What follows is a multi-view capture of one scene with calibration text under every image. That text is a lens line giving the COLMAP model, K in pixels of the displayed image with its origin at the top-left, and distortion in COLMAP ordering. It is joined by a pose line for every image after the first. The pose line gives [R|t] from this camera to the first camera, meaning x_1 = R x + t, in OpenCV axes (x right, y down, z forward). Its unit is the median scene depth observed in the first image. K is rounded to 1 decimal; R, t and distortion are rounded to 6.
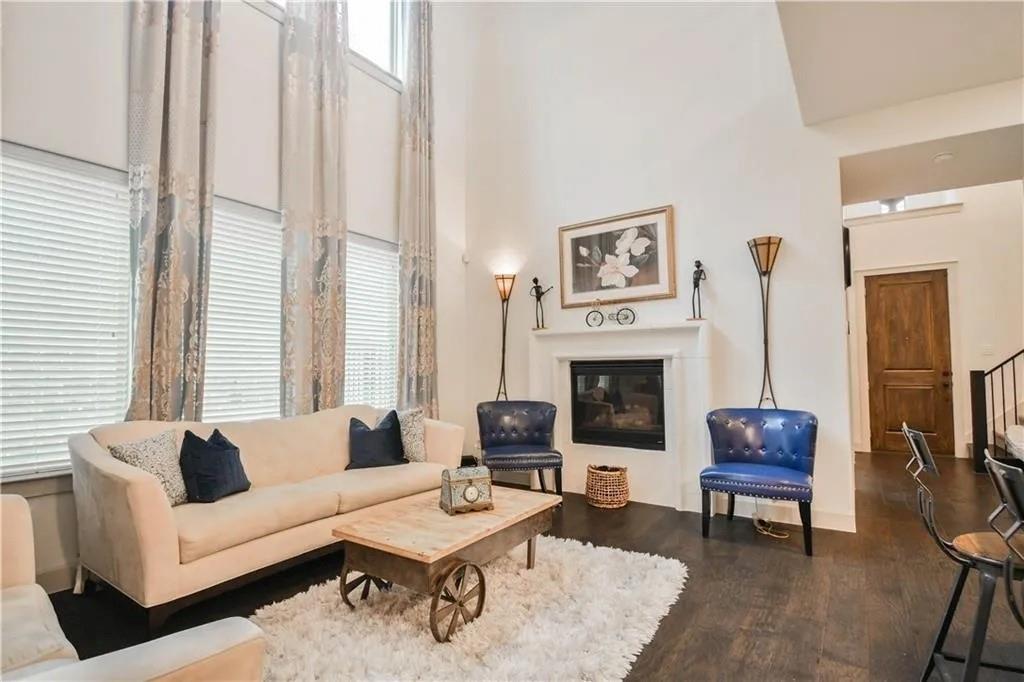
lens RADIAL K [[516.2, 0, 505.5], [0, 516.2, 347.7], [0, 0, 1]] dist [-0.005576, -0.000467]
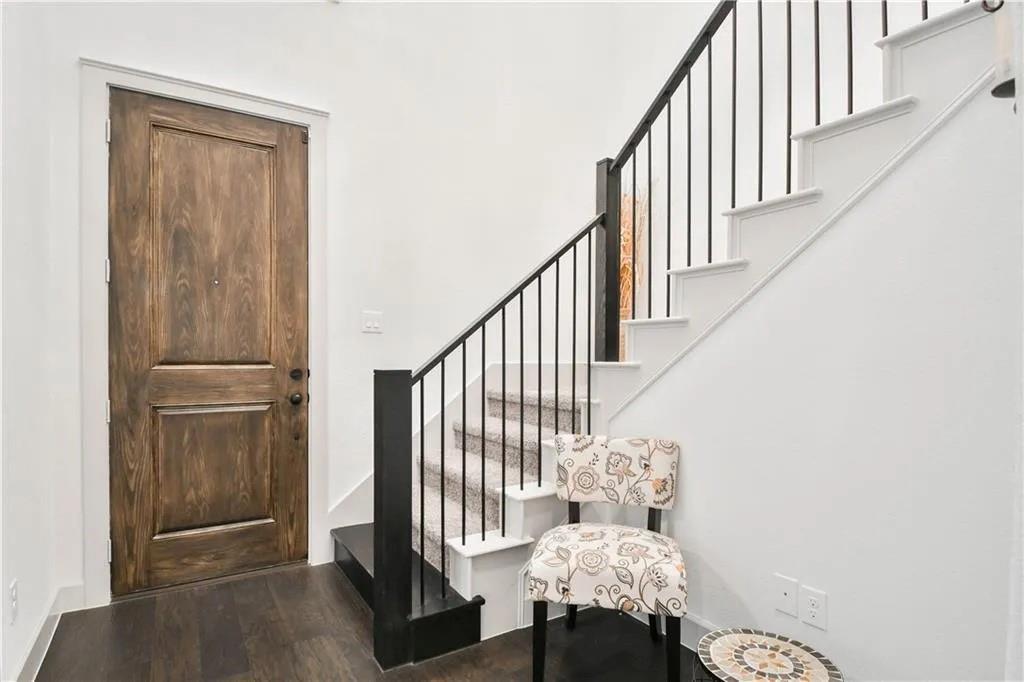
lens RADIAL K [[516.2, 0, 507.0], [0, 516.2, 349.8], [0, 0, 1]] dist [-0.005576, -0.000467]
pose [[0.436749, 0.011973, 0.899504, 0.533601], [-0.038875, 0.999229, 0.005575, 0.021668], [-0.898743, -0.037403, 0.436878, 0.639695]]
